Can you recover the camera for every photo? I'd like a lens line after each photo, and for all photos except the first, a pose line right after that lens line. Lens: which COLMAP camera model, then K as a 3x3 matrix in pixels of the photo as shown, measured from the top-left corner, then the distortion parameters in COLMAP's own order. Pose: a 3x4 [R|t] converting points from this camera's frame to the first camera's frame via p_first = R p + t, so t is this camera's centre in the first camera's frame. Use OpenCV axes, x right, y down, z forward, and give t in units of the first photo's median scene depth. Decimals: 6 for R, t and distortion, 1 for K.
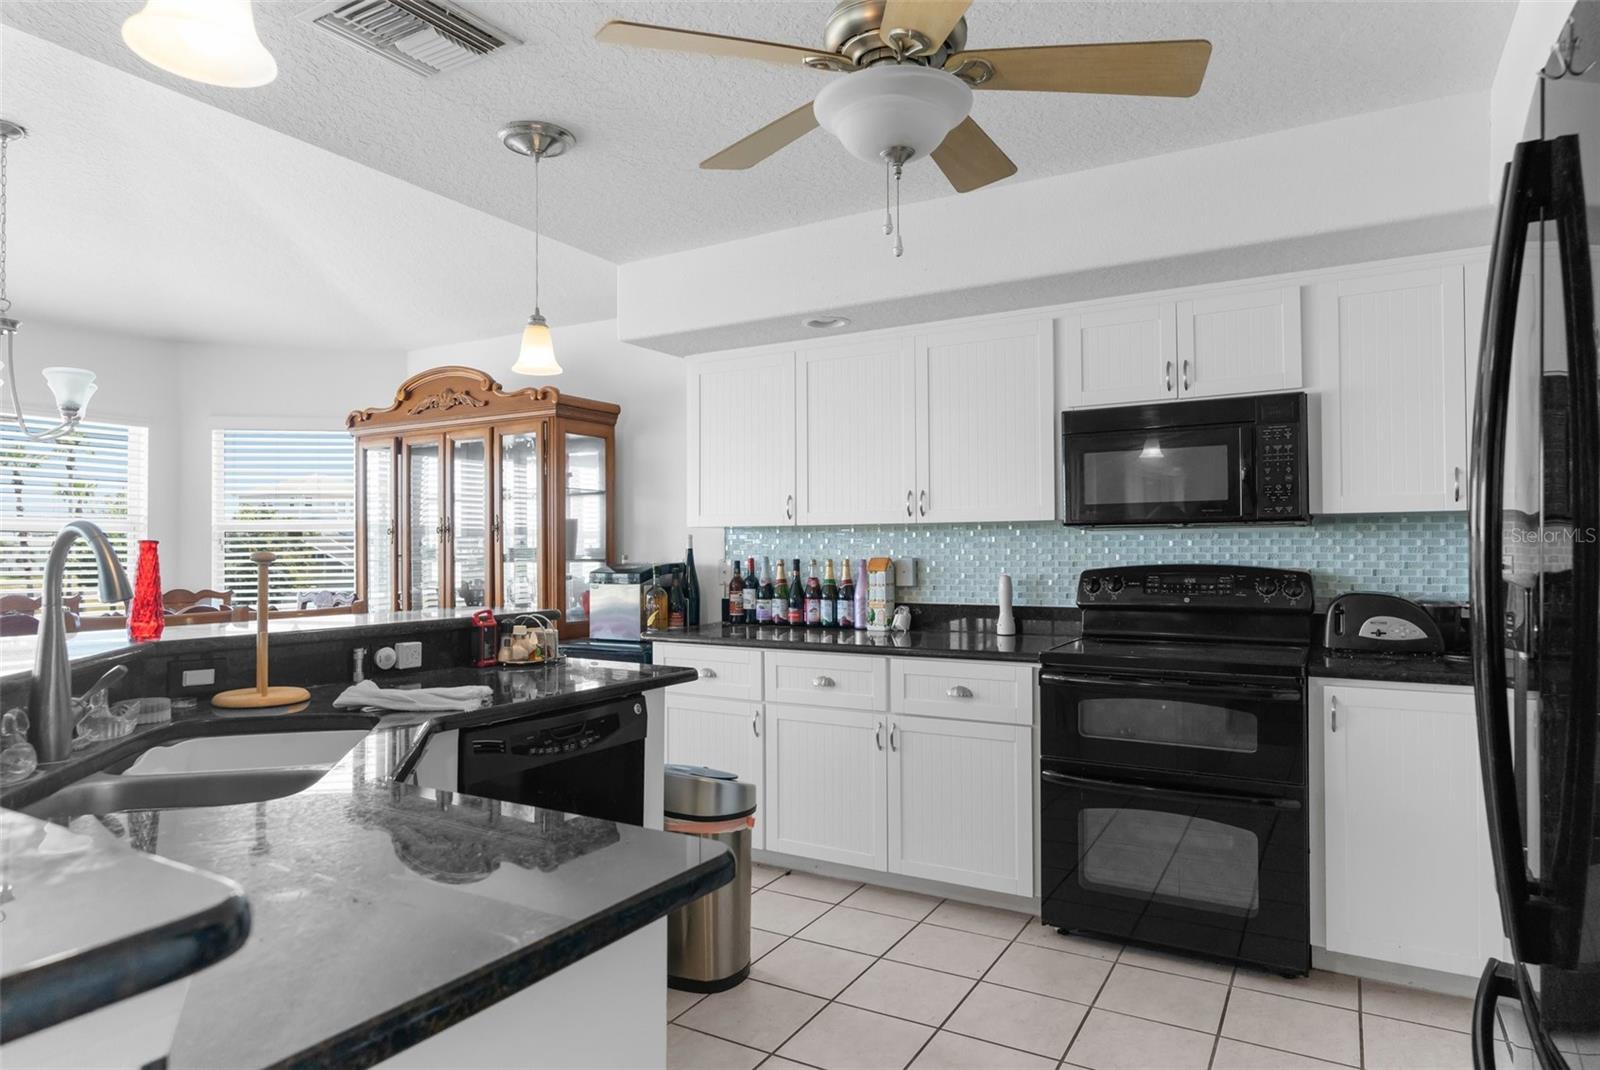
lens RADIAL K [[962.2, 0, 799.7], [0, 962.2, 539.2], [0, 0, 1]] dist [-0.001318, 0.002403]
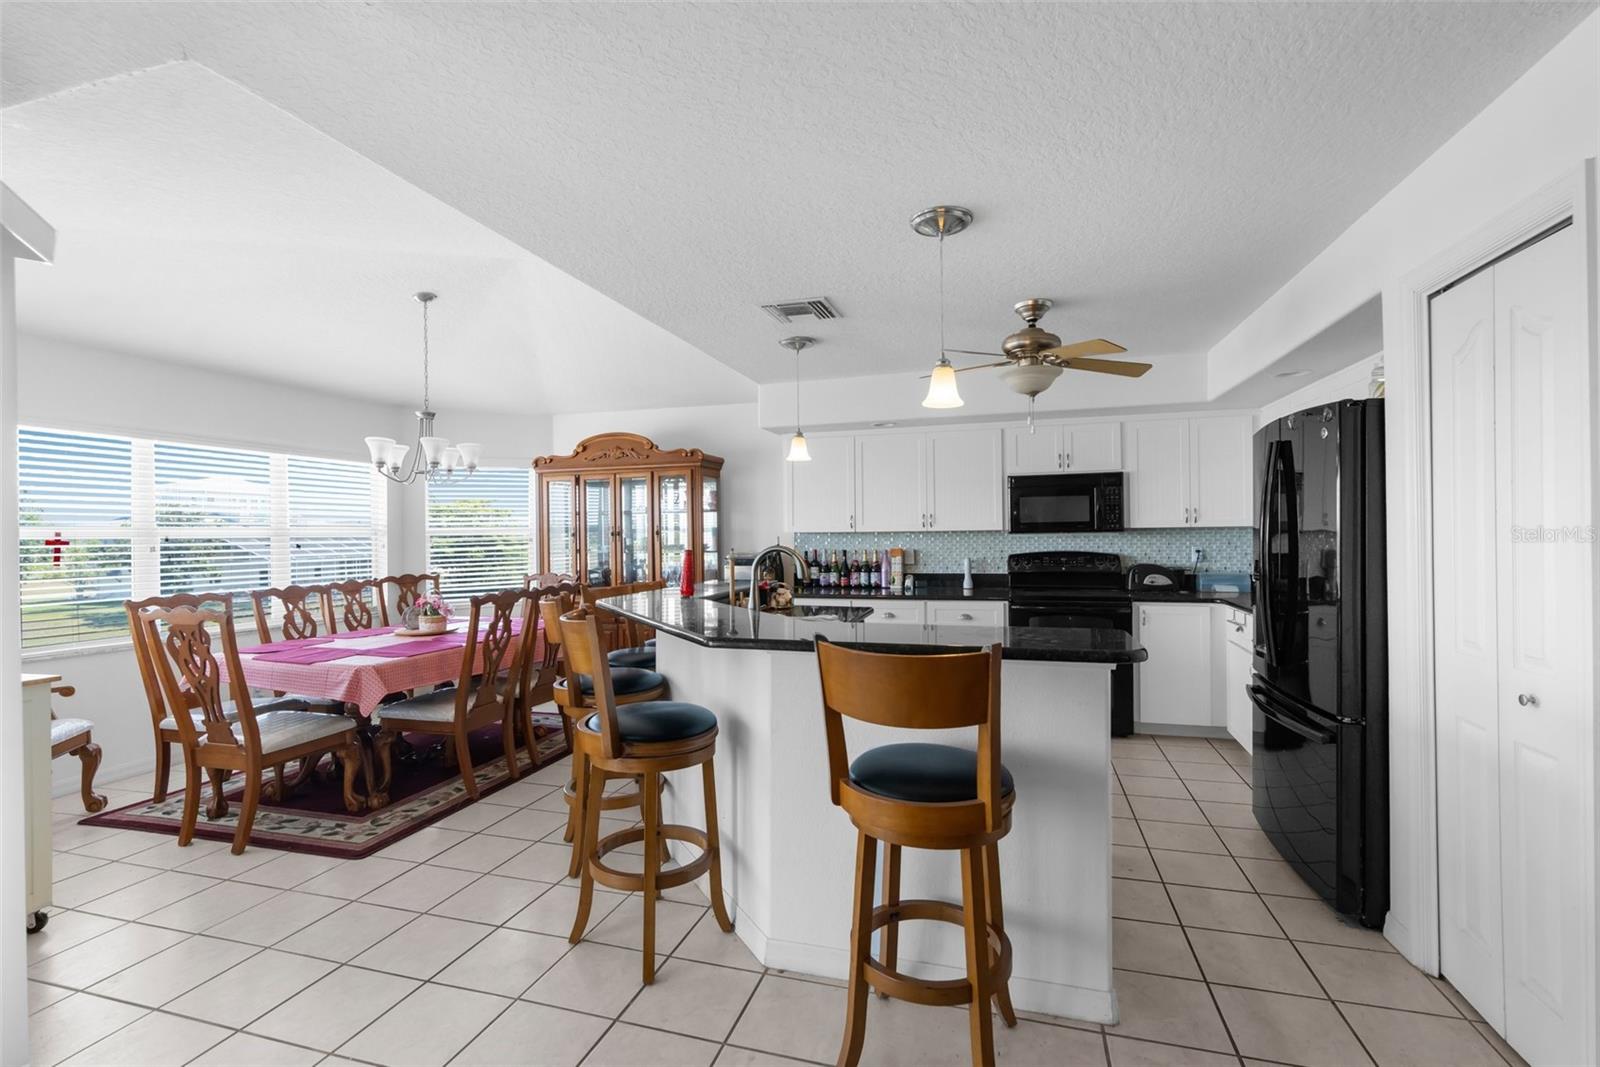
lens RADIAL K [[735.6, 0, 813.9], [0, 735.6, 531.0], [0, 0, 1]] dist [-0.002744, -0.000306]
pose [[0.971269, -0.004469, 0.237942, -0.403666], [0.003958, 0.999989, 0.002623, -0.019178], [-0.237951, -0.001606, 0.971276, -0.327711]]
